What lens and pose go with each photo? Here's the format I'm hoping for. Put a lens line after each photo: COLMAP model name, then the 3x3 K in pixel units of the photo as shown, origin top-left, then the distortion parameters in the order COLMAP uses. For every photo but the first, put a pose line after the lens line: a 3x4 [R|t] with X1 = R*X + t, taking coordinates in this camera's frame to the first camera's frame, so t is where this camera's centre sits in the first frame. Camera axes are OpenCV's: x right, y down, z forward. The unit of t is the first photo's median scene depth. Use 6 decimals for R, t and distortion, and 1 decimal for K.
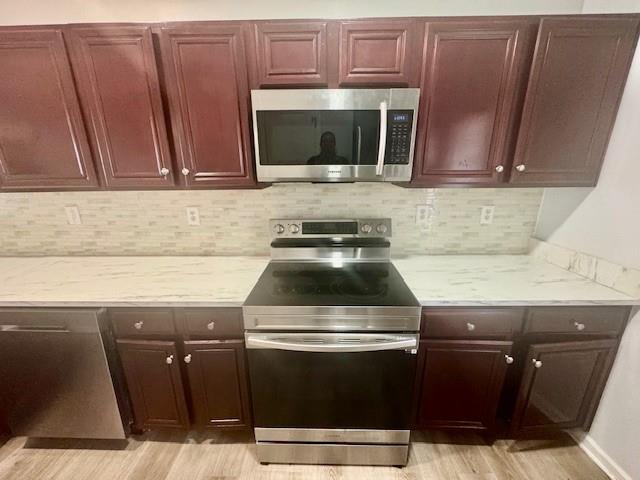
lens RADIAL K [[254.9, 0, 320.0], [0, 254.9, 240.0], [0, 0, 1]] dist [0.002737, 0.000201]
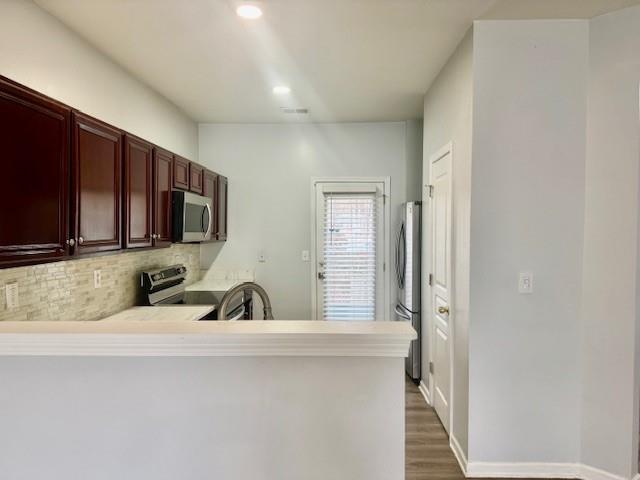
lens RADIAL K [[452.6, 0, 320.0], [0, 452.6, 240.0], [0, 0, 1]] dist [0.069416, -0.087559]
pose [[0.025650, -0.018686, 0.999496, -2.332486], [0.262194, 0.964949, 0.011312, -0.031425], [-0.964674, 0.261772, 0.029650, 0.049197]]
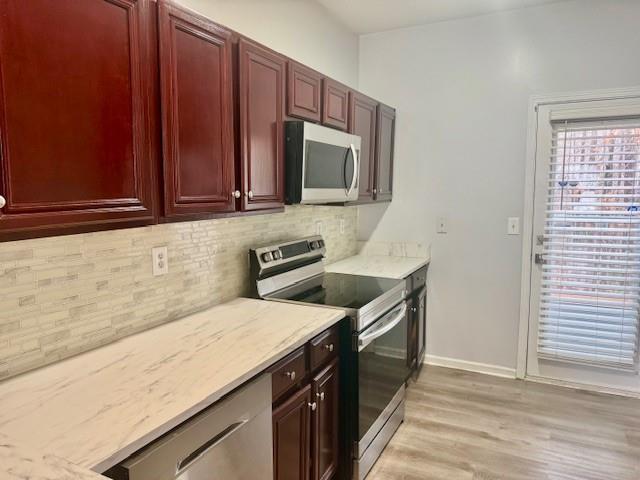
lens RADIAL K [[452.6, 0, 320.0], [0, 452.6, 240.0], [0, 0, 1]] dist [0.069416, -0.087559]
pose [[0.434521, -0.097790, 0.895337, -1.370525], [0.239504, 0.970842, -0.010198, -0.037659], [-0.868234, 0.218868, 0.445272, 0.124616]]
